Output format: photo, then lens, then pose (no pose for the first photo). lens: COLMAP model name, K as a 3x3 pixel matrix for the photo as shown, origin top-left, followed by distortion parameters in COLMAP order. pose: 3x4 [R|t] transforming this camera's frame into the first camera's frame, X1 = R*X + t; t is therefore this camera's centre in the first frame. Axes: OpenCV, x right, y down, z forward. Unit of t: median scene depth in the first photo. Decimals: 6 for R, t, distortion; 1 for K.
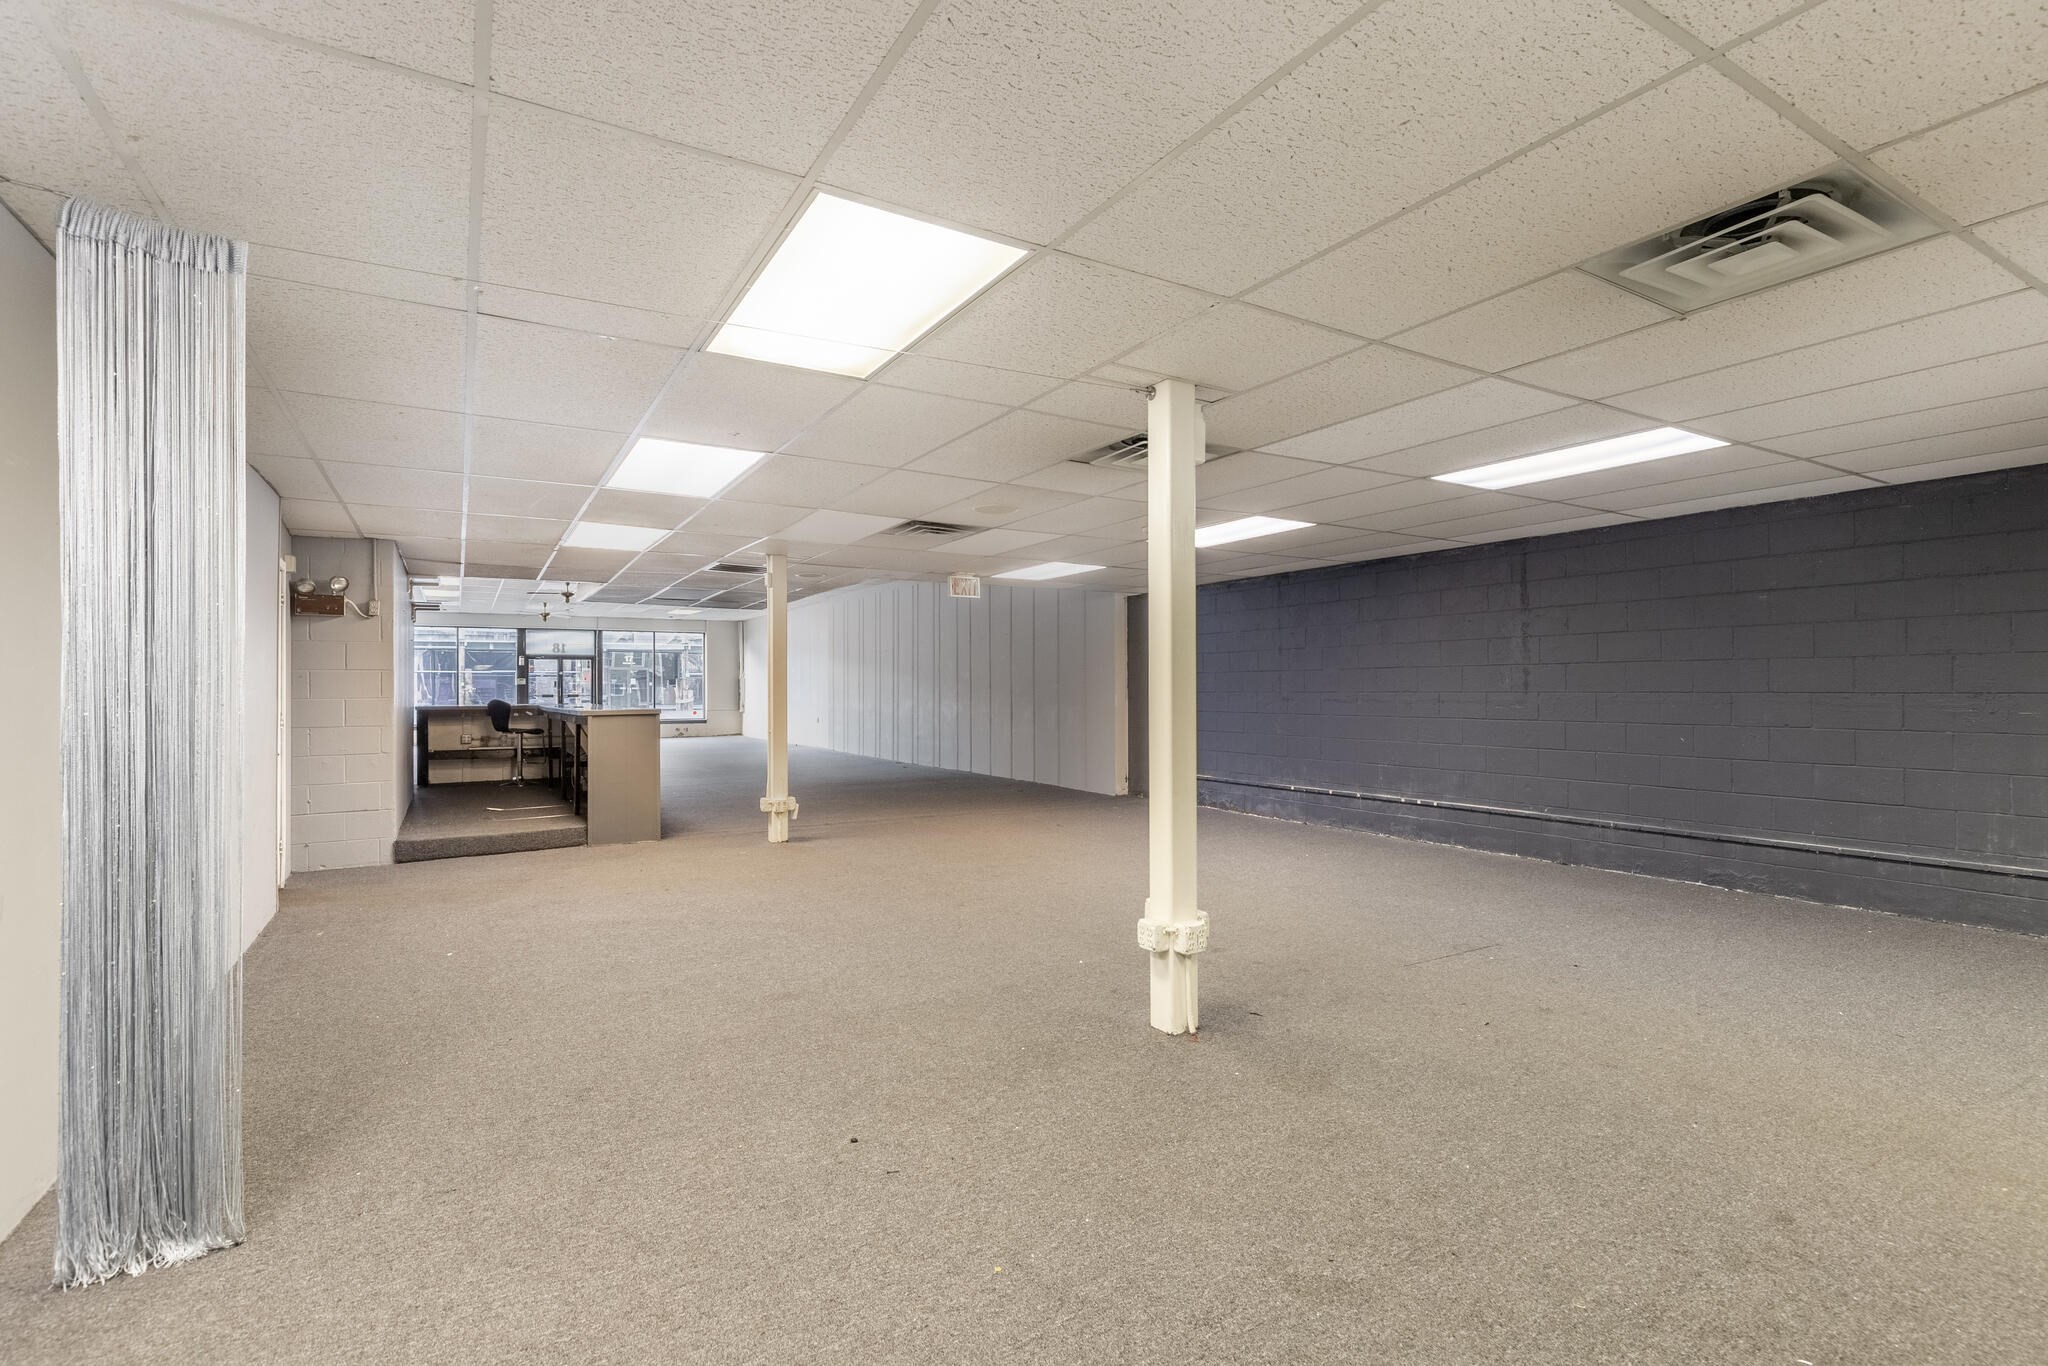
lens RADIAL K [[948.3, 0, 1035.2], [0, 948.3, 691.4], [0, 0, 1]] dist [0.012377, -0.001082]
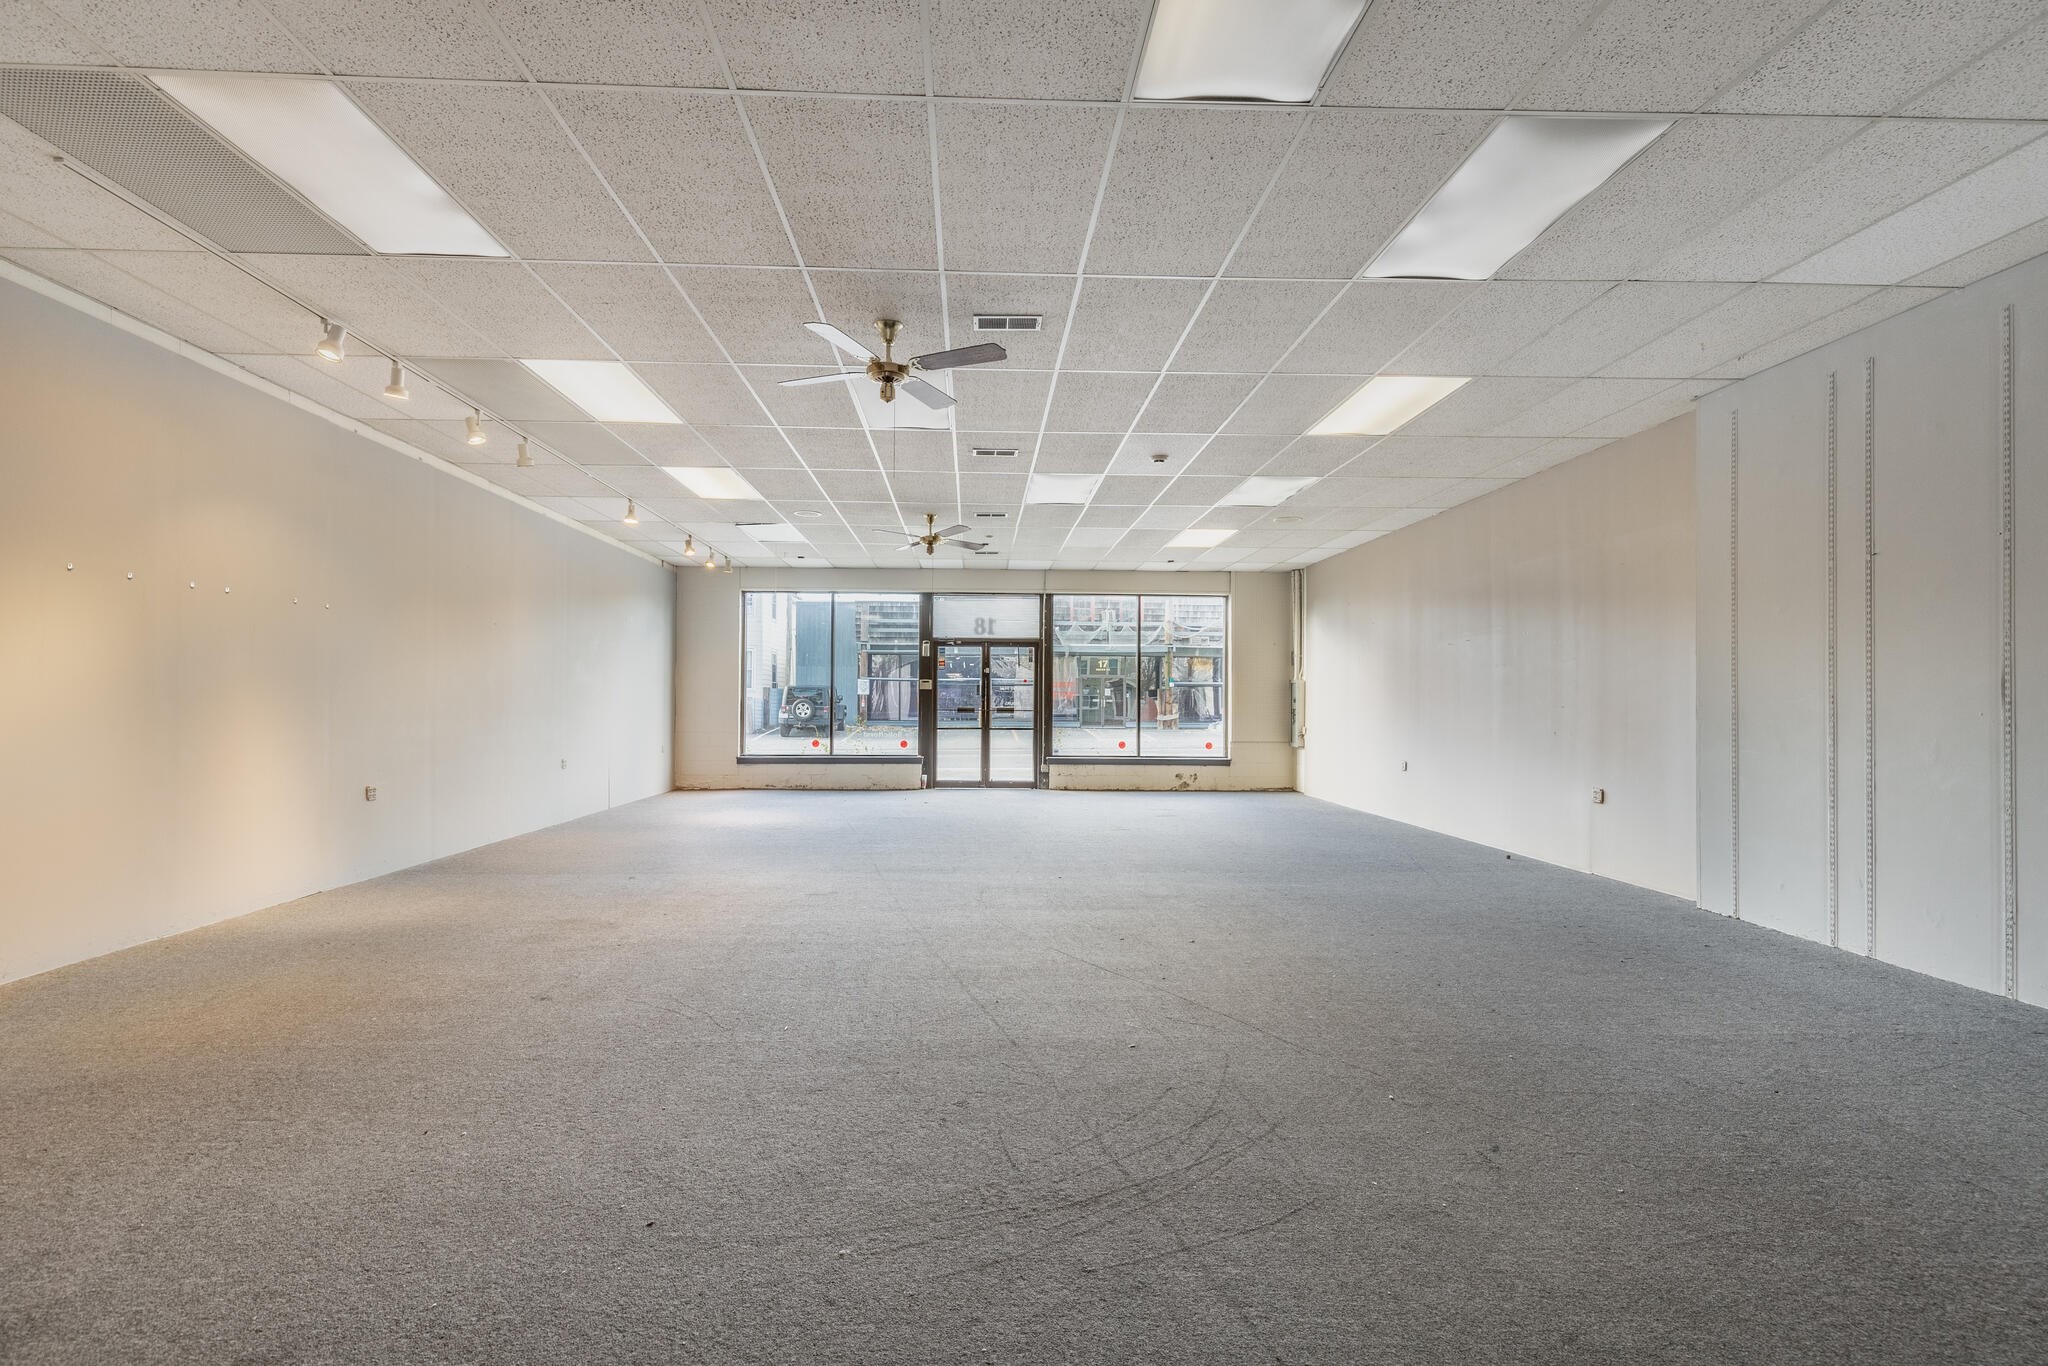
lens RADIAL K [[948.3, 0, 1009.8], [0, 948.3, 693.7], [0, 0, 1]] dist [0.012377, -0.001082]
pose [[0.874655, 0.006987, -0.484696, -0.231266], [-0.013522, 0.999859, -0.009988, 0.000174], [0.484558, 0.015290, 0.874626, 0.558890]]
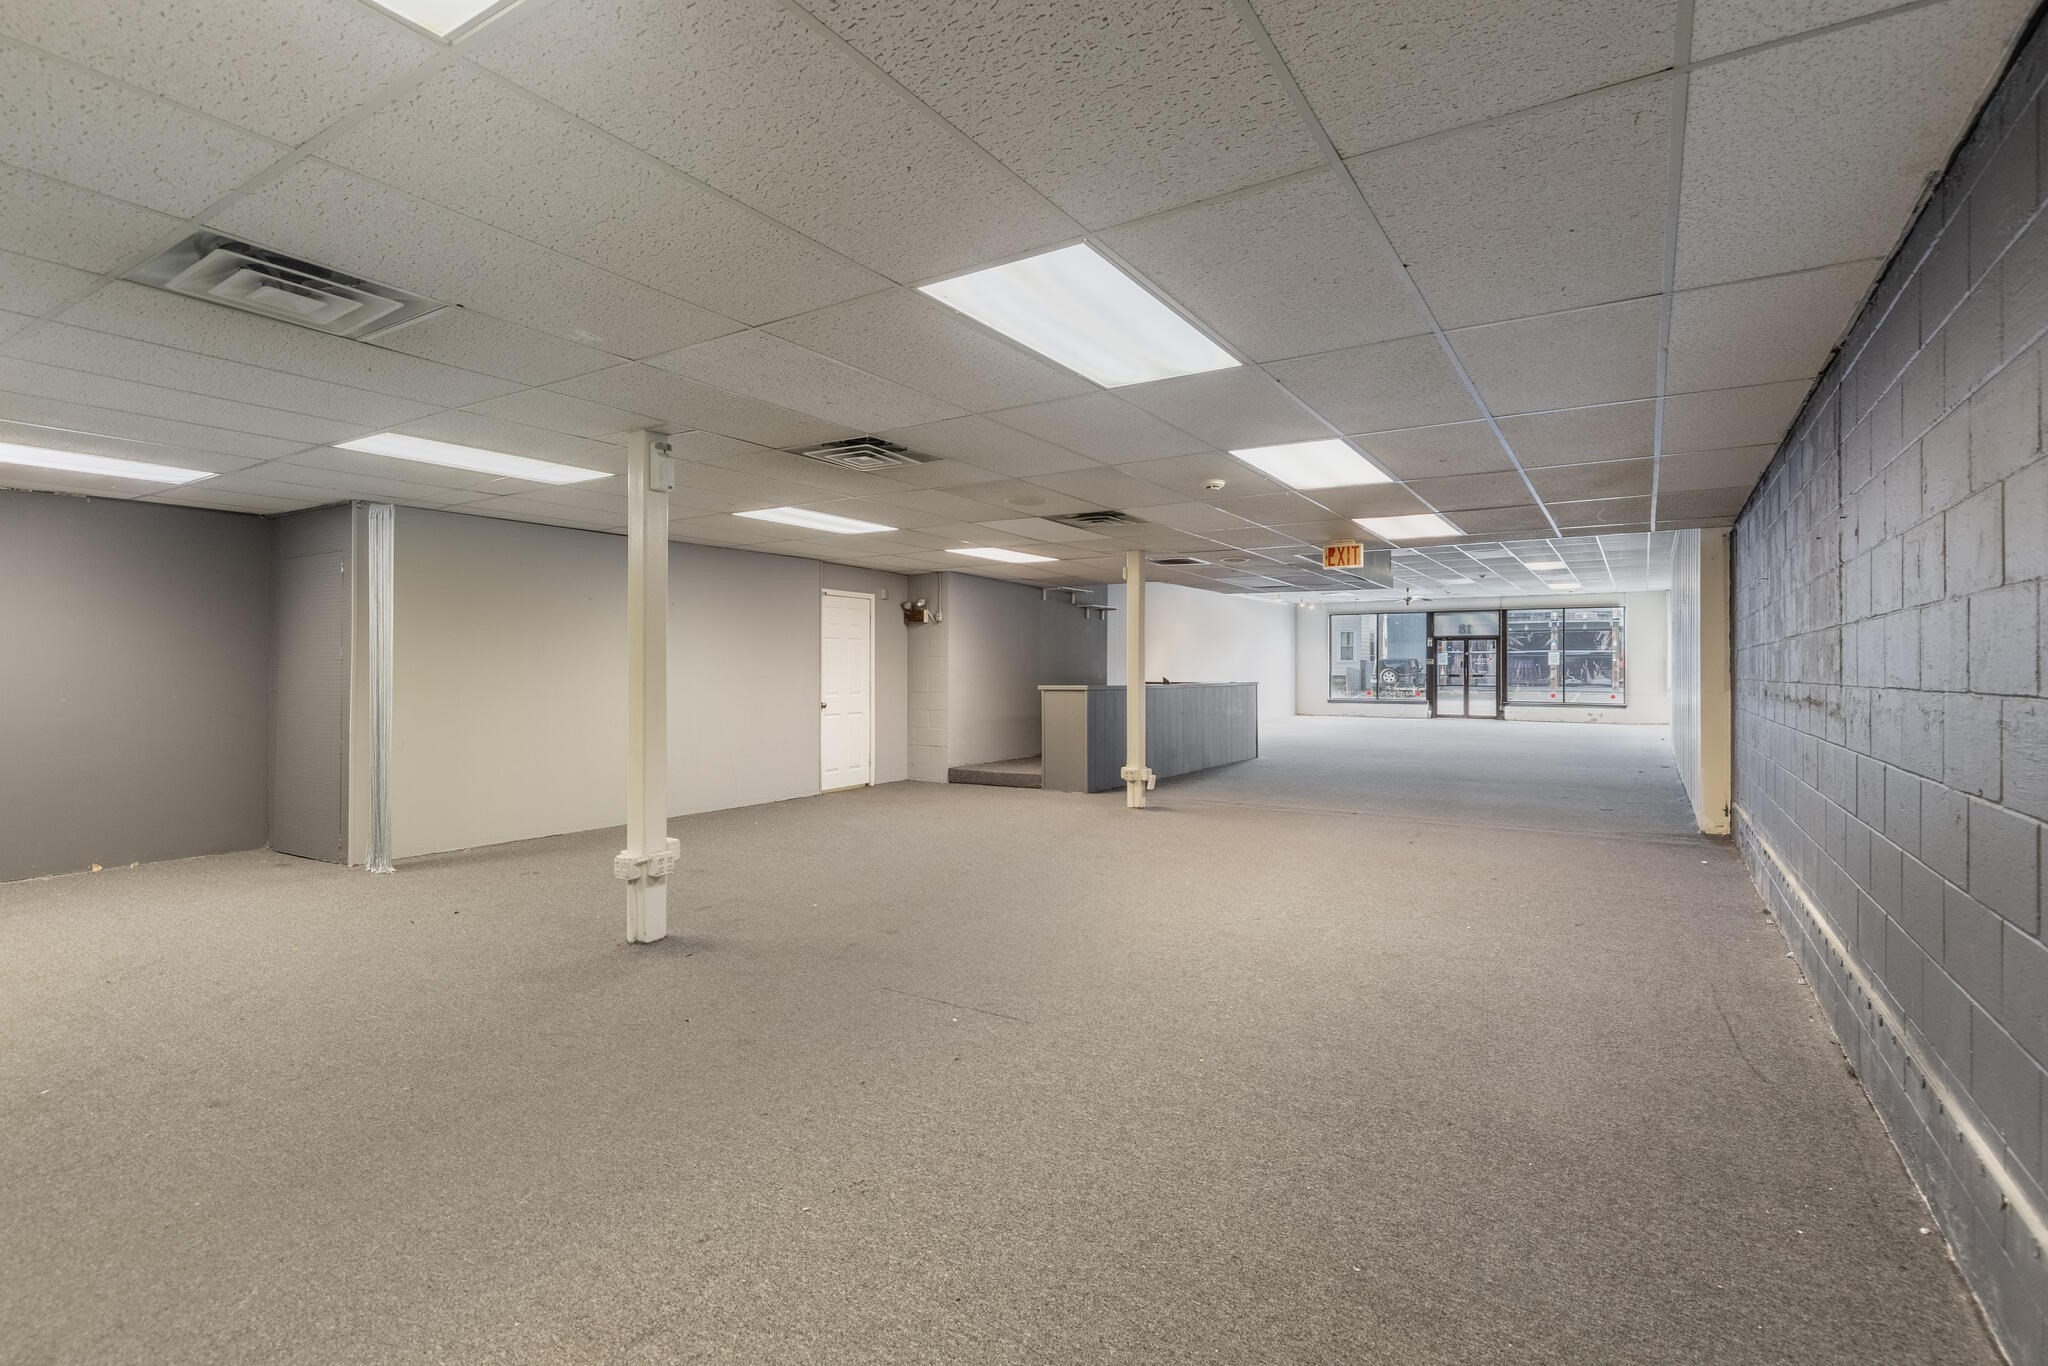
lens RADIAL K [[948.3, 0, 1031.1], [0, 948.3, 677.3], [0, 0, 1]] dist [0.012377, -0.001082]
pose [[0.445872, 0.011282, -0.895026, 0.228419], [-0.005450, 0.999936, 0.009890, -0.001504], [0.895080, 0.000468, 0.445905, 0.135444]]
